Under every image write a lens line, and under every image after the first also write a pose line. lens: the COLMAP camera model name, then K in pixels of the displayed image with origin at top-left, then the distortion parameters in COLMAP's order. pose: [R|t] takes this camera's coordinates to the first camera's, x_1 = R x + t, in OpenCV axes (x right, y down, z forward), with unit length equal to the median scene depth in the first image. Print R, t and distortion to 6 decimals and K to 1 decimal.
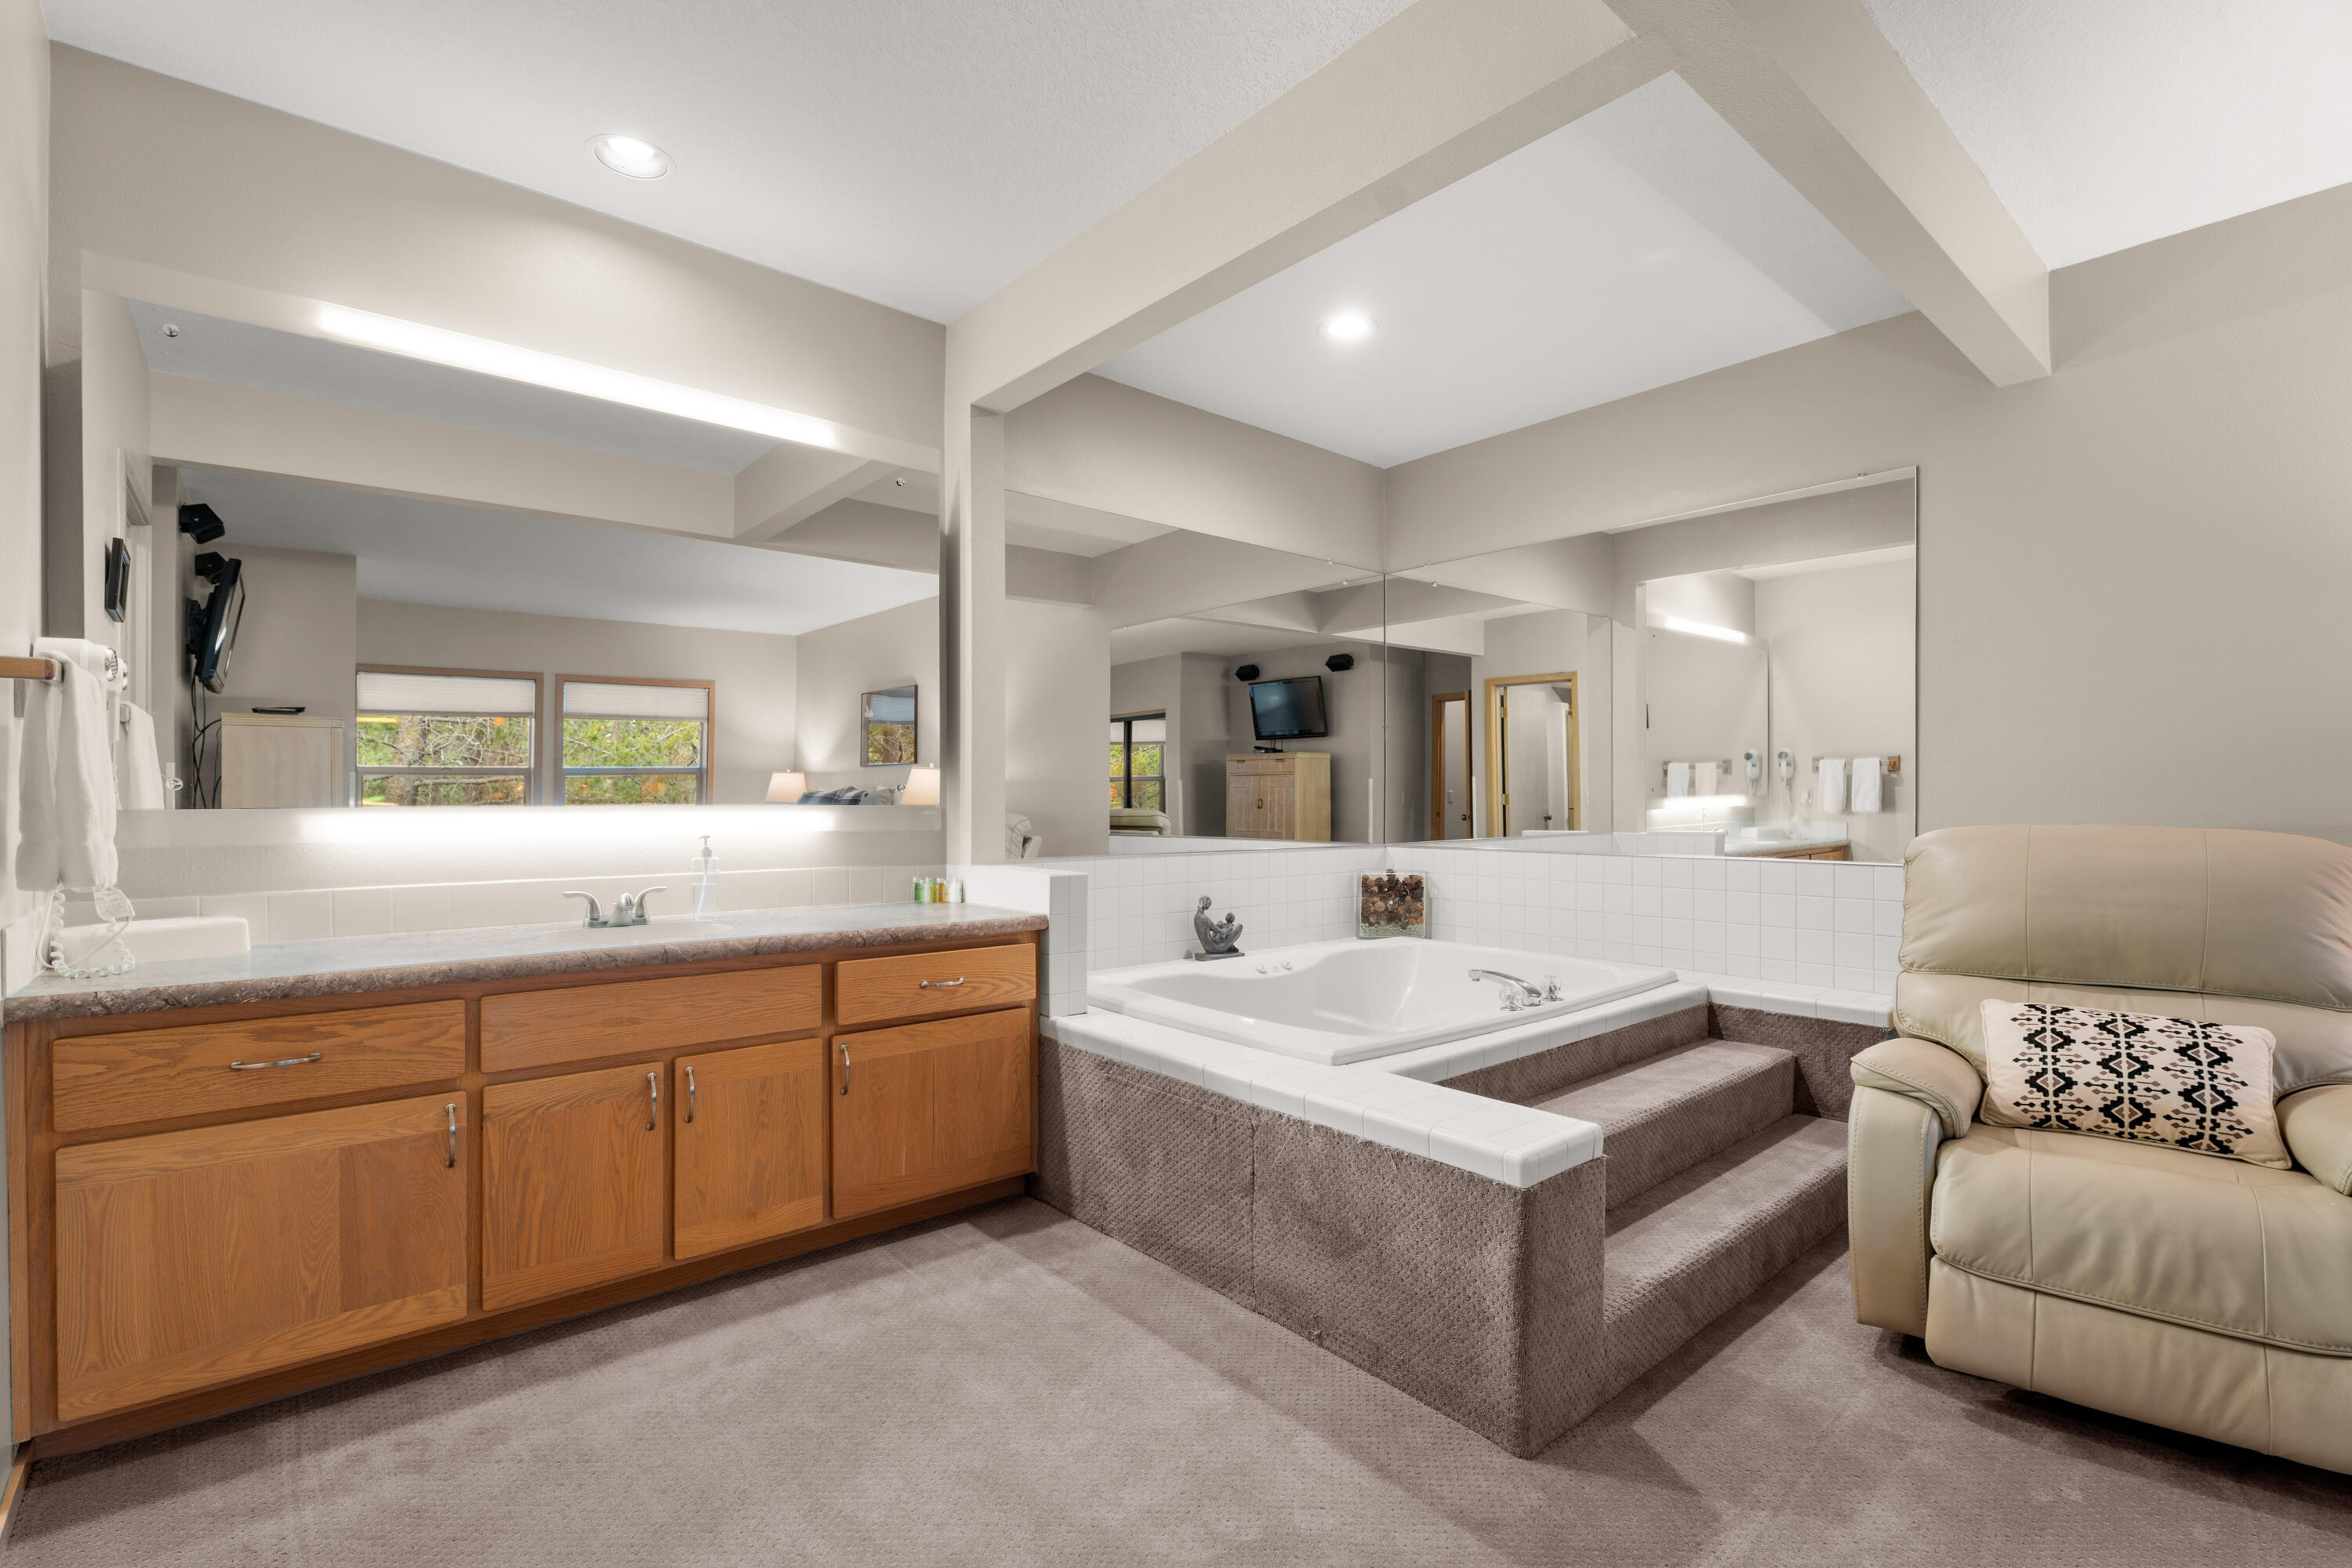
lens RADIAL K [[1071.4, 0, 1178.8], [0, 1071.4, 791.2], [0, 0, 1]] dist [-0.003025, 0.000163]
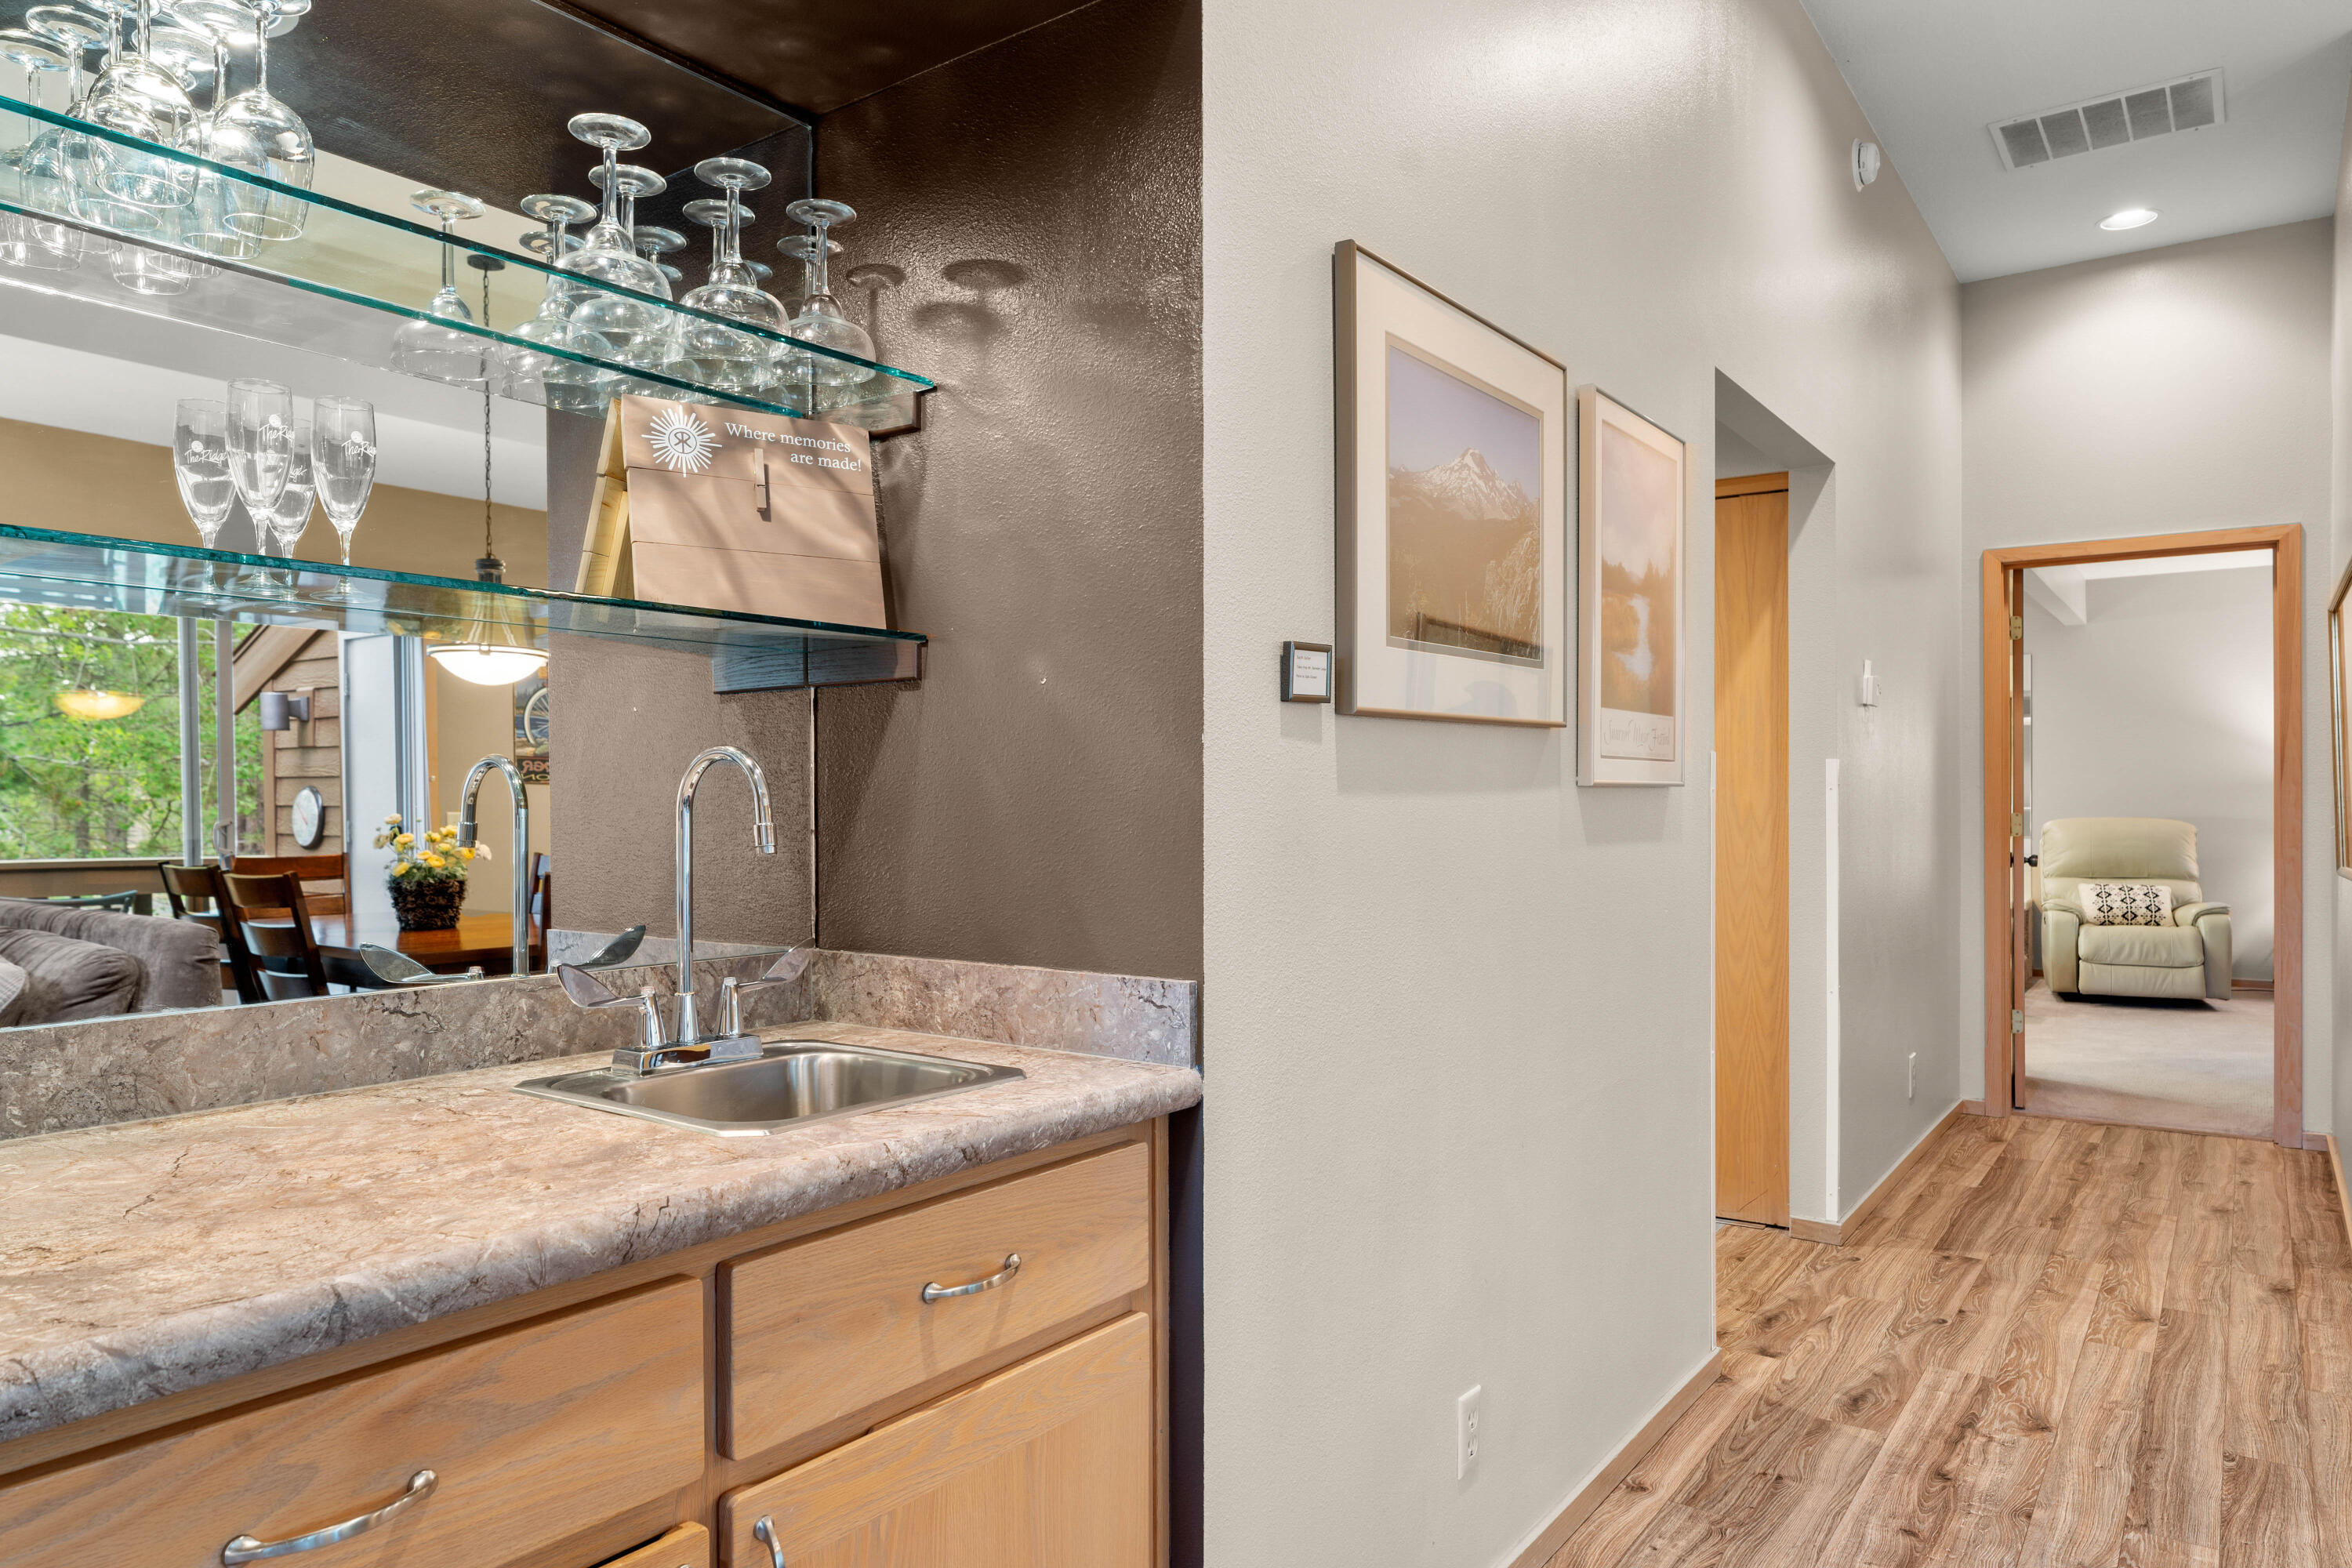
lens RADIAL K [[1516.7, 0, 1167.3], [0, 1516.7, 790.0], [0, 0, 1]] dist [-0.024688, -0.000734]
pose [[0.974209, -0.002862, 0.225628, -2.560587], [0.005326, 0.999933, -0.010312, -0.011352], [-0.225583, 0.011247, 0.974159, -2.367770]]
